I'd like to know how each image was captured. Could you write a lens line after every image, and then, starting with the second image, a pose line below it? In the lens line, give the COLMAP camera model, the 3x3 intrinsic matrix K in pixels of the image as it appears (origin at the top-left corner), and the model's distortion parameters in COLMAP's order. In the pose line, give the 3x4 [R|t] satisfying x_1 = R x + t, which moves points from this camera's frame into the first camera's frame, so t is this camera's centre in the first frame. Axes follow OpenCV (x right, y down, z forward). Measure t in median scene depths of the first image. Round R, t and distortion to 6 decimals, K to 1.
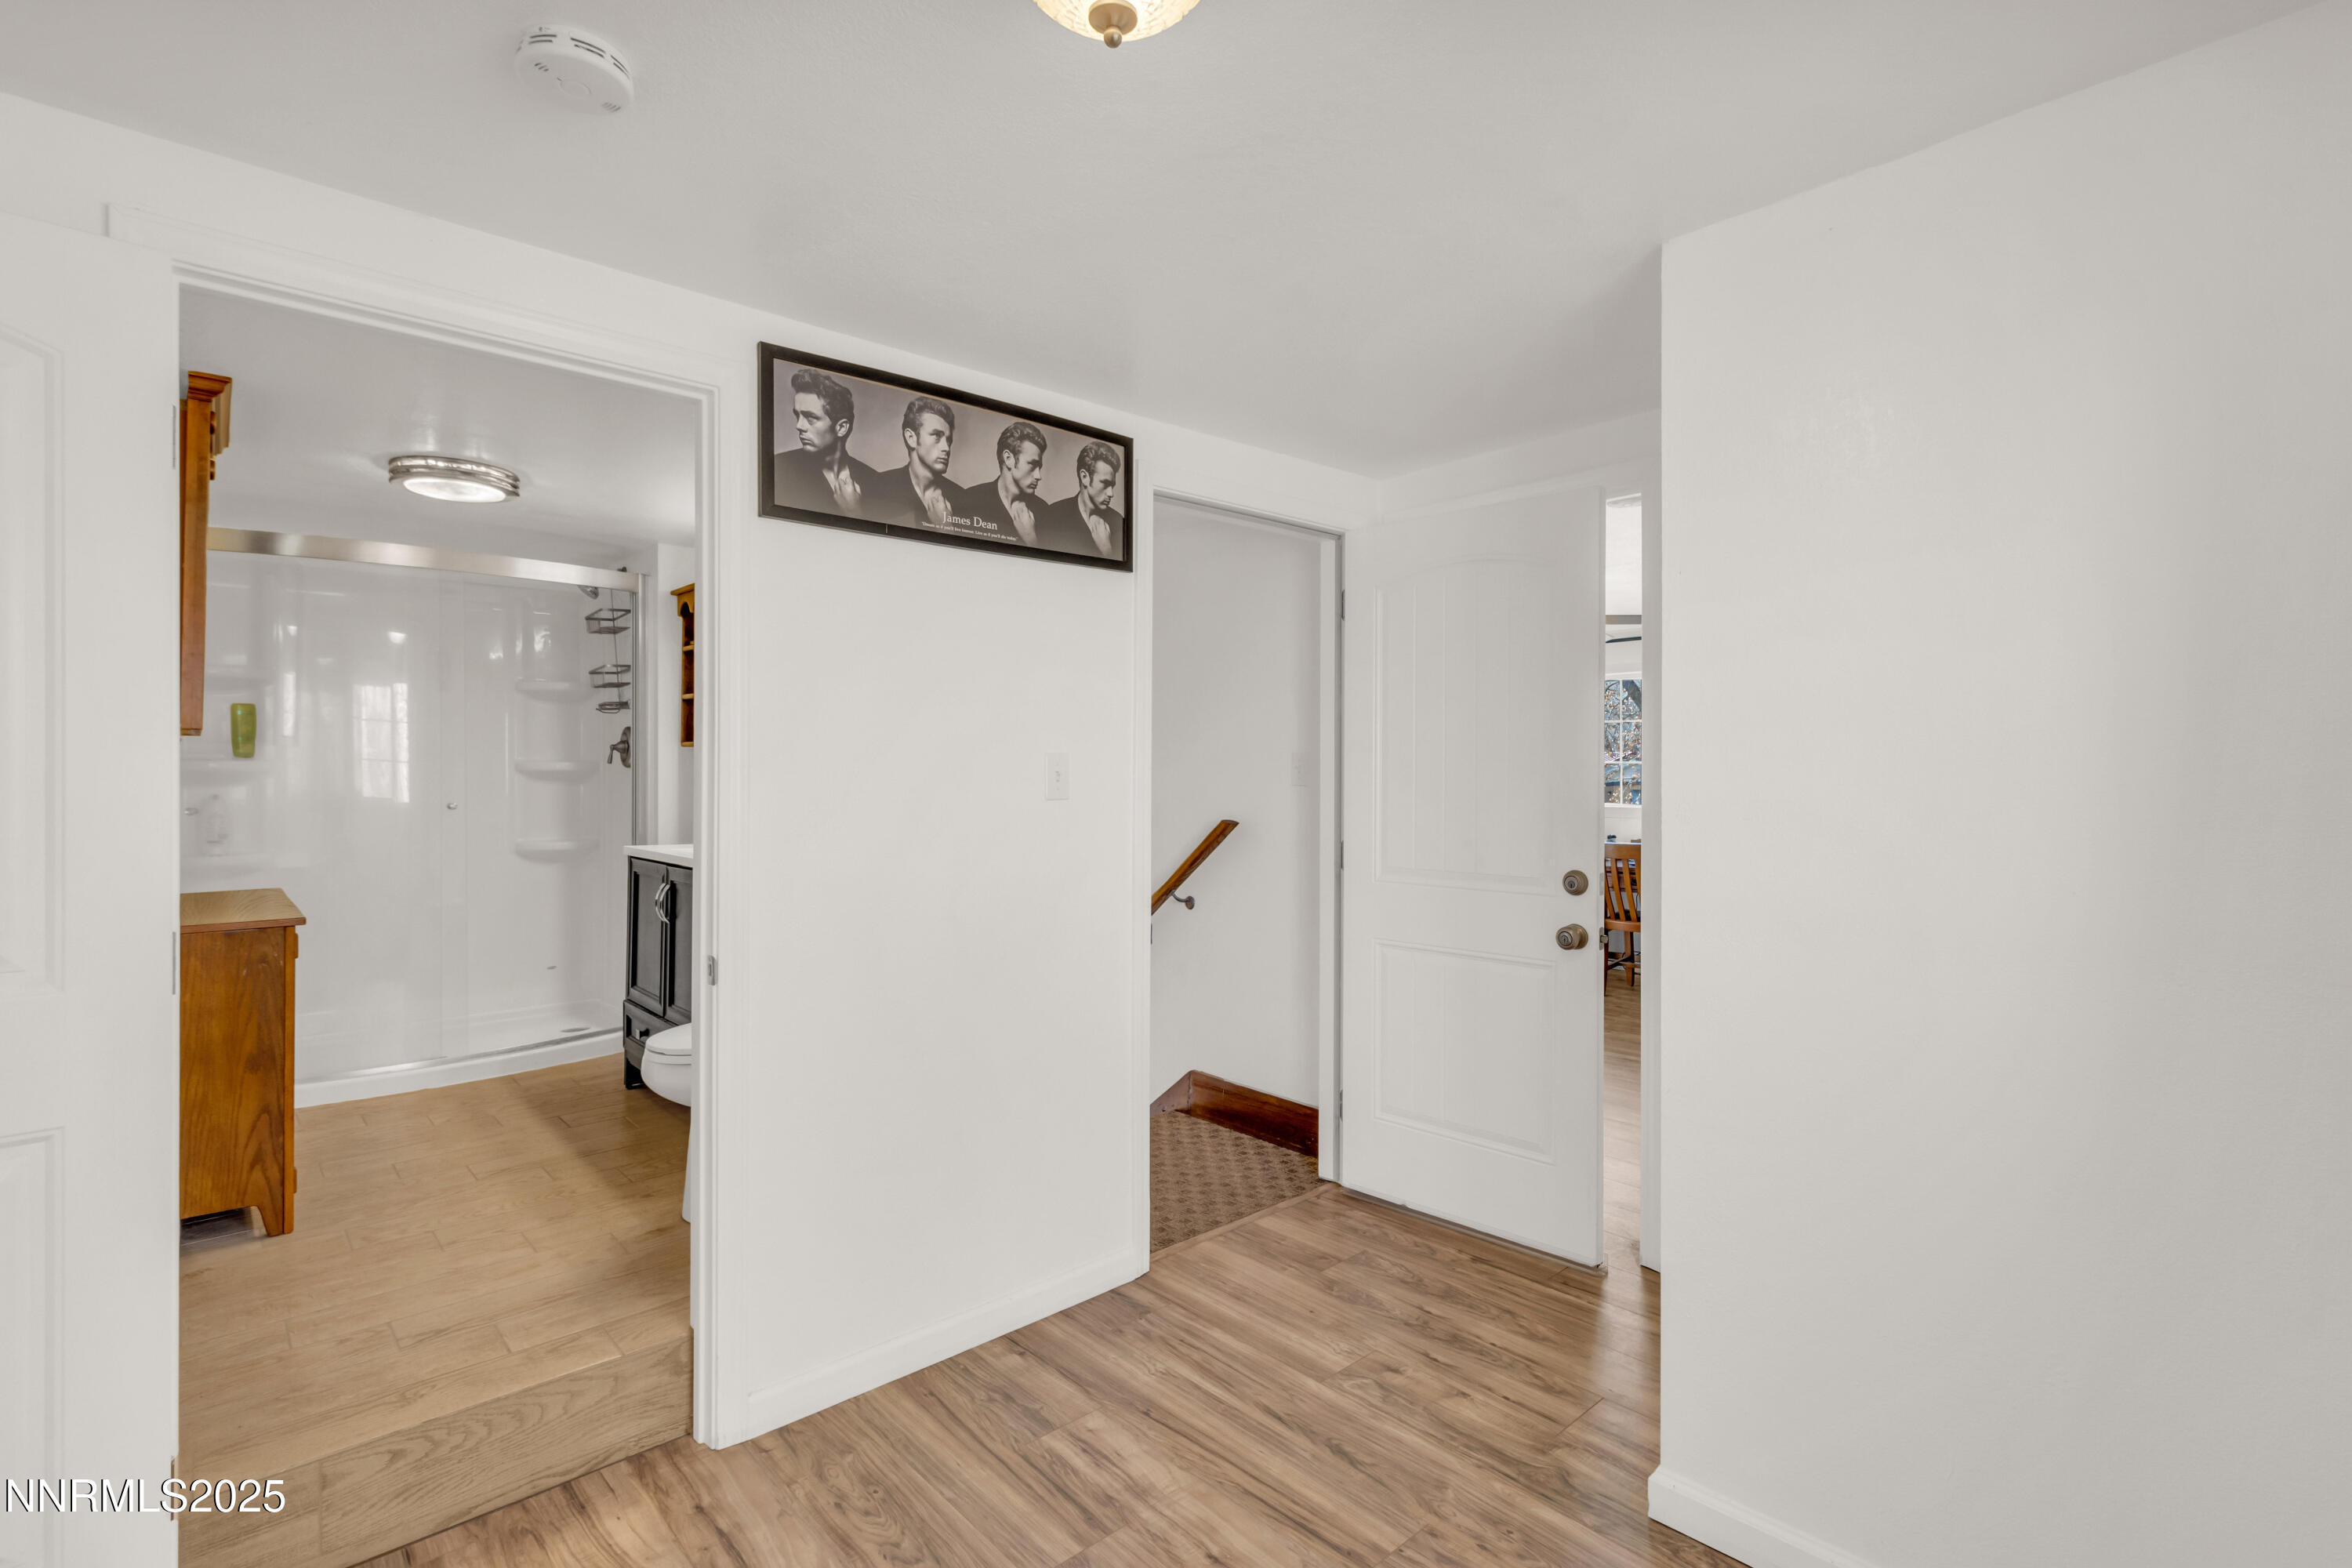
lens RADIAL K [[1104.5, 0, 1173.5], [0, 1104.5, 776.3], [0, 0, 1]] dist [0.004663, 0.000418]
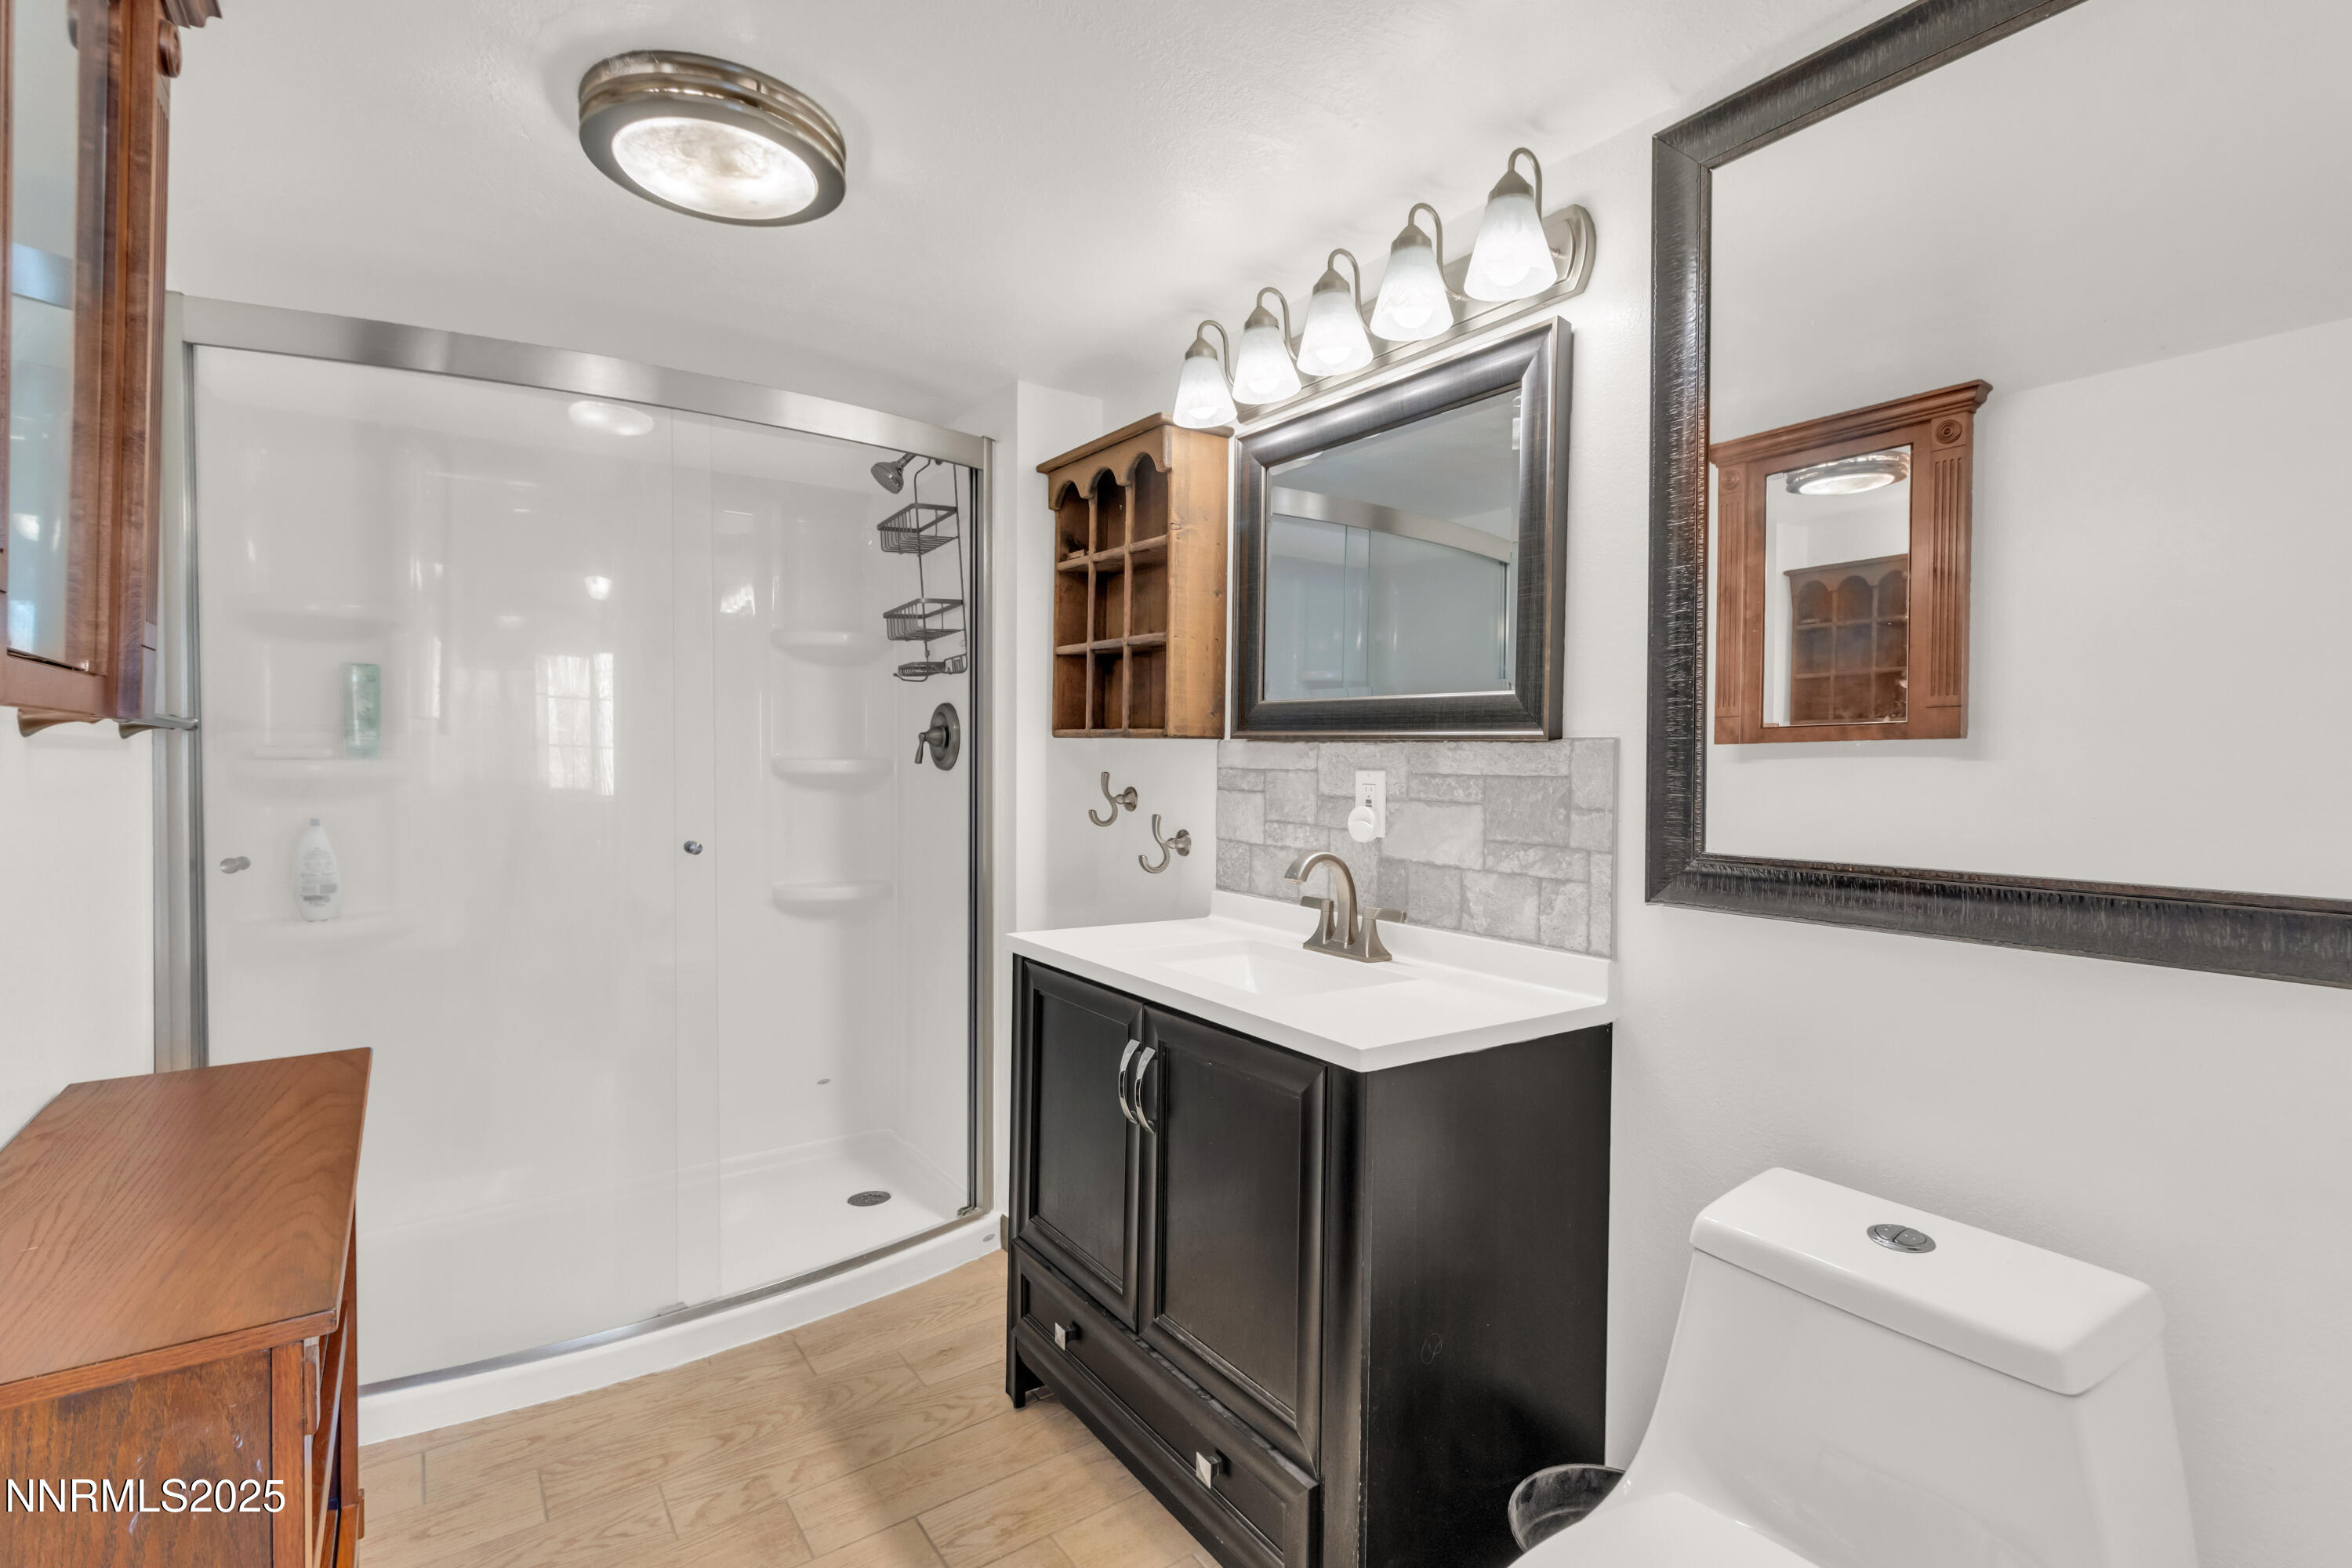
lens RADIAL K [[1104.5, 0, 1178.0], [0, 1104.5, 768.4], [0, 0, 1]] dist [0.004663, 0.000418]
pose [[0.991465, 0.003161, -0.130334, -0.284285], [-0.002322, 0.999976, 0.006586, -0.012868], [0.130352, -0.006227, 0.991448, 0.407082]]
